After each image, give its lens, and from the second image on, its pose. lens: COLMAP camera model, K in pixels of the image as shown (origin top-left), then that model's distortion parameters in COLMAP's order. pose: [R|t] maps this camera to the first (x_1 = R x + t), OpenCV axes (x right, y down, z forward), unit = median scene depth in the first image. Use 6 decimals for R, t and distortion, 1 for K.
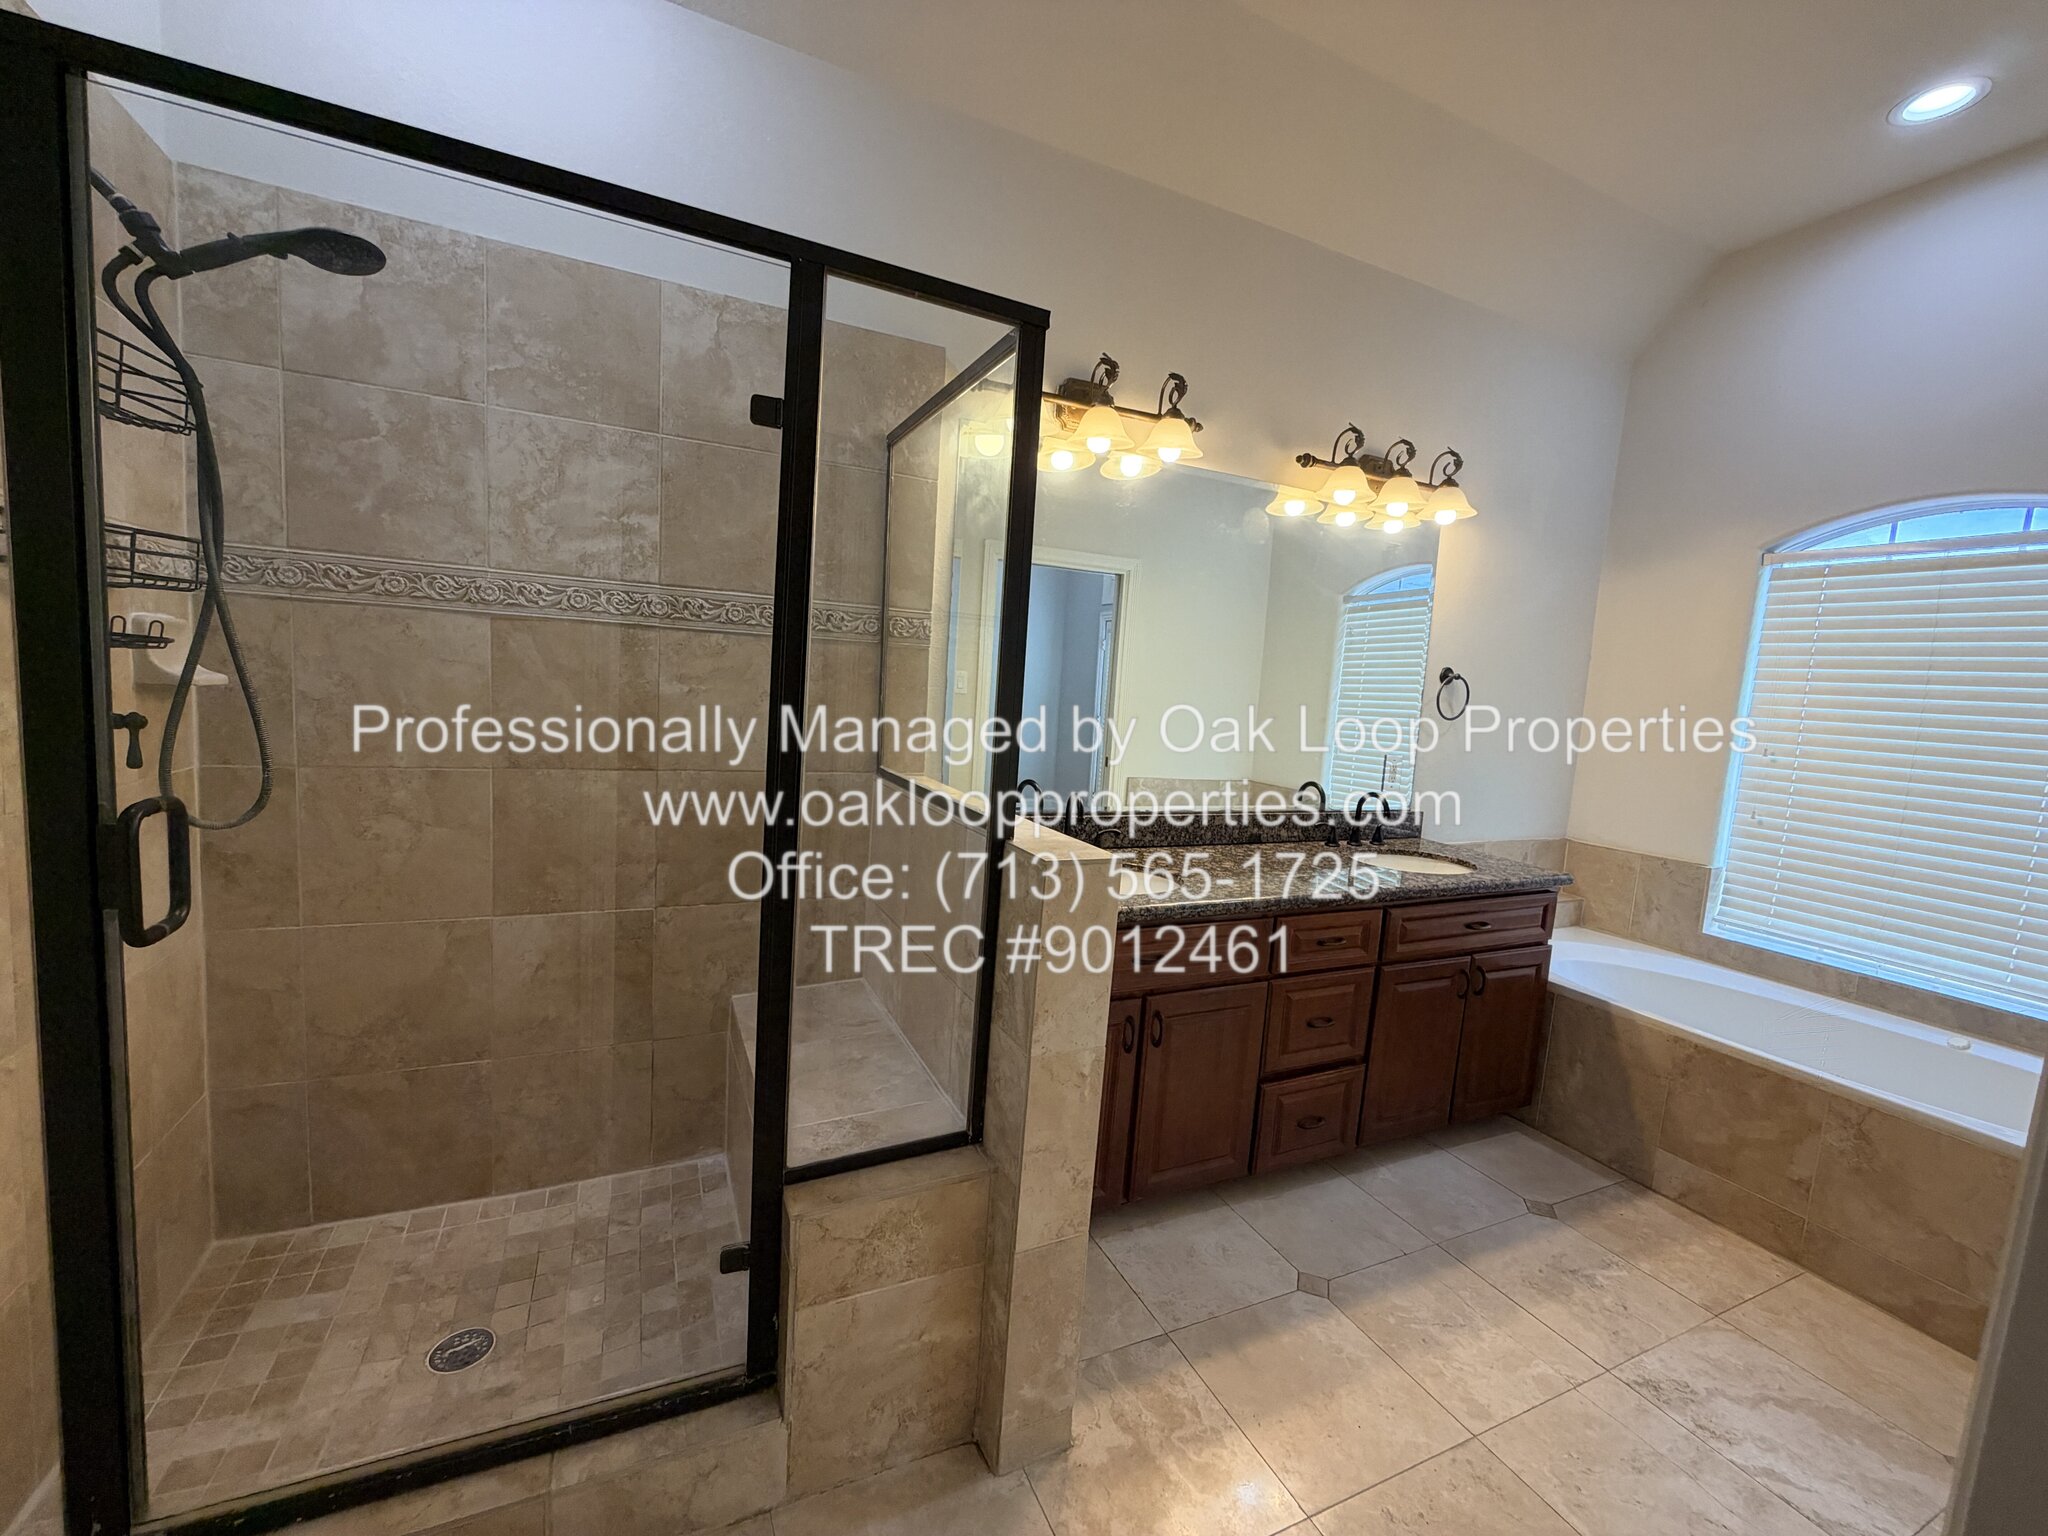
lens RADIAL K [[817.8, 0, 1019.1], [0, 817.8, 769.0], [0, 0, 1]] dist [-0.001080, 0.000535]
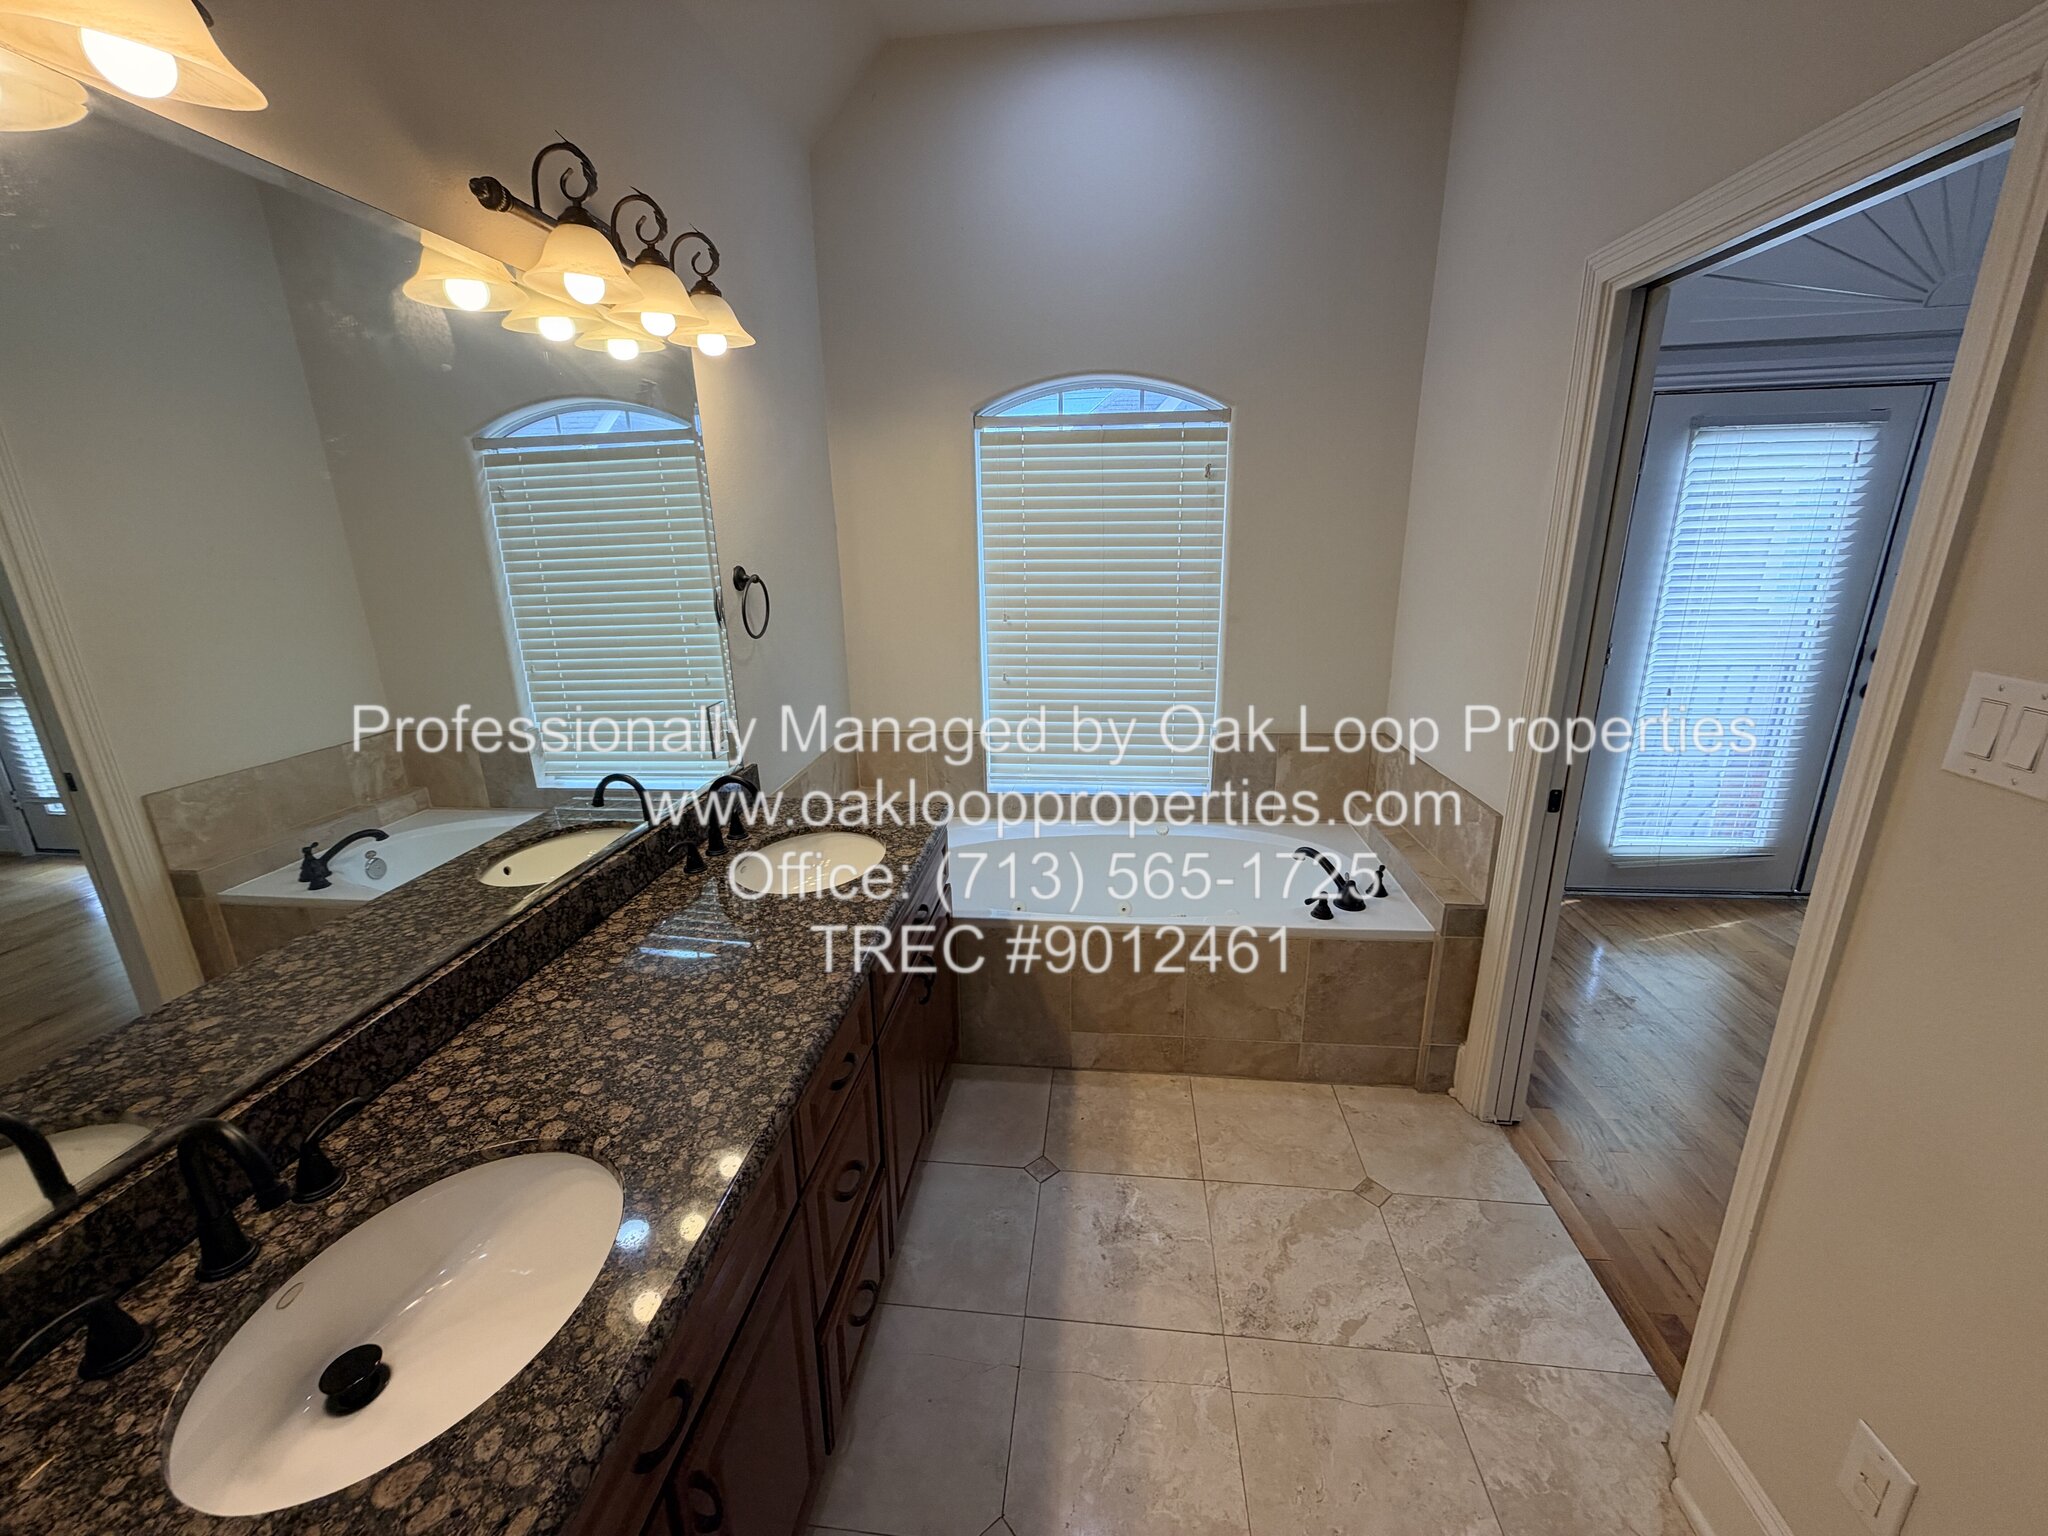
lens RADIAL K [[817.8, 0, 1019.1], [0, 817.8, 769.0], [0, 0, 1]] dist [-0.001080, 0.000535]
pose [[0.510218, -0.313773, 0.800765, 0.013263], [0.139846, 0.948950, 0.282733, -0.136808], [-0.848600, -0.032272, 0.528050, 0.436985]]
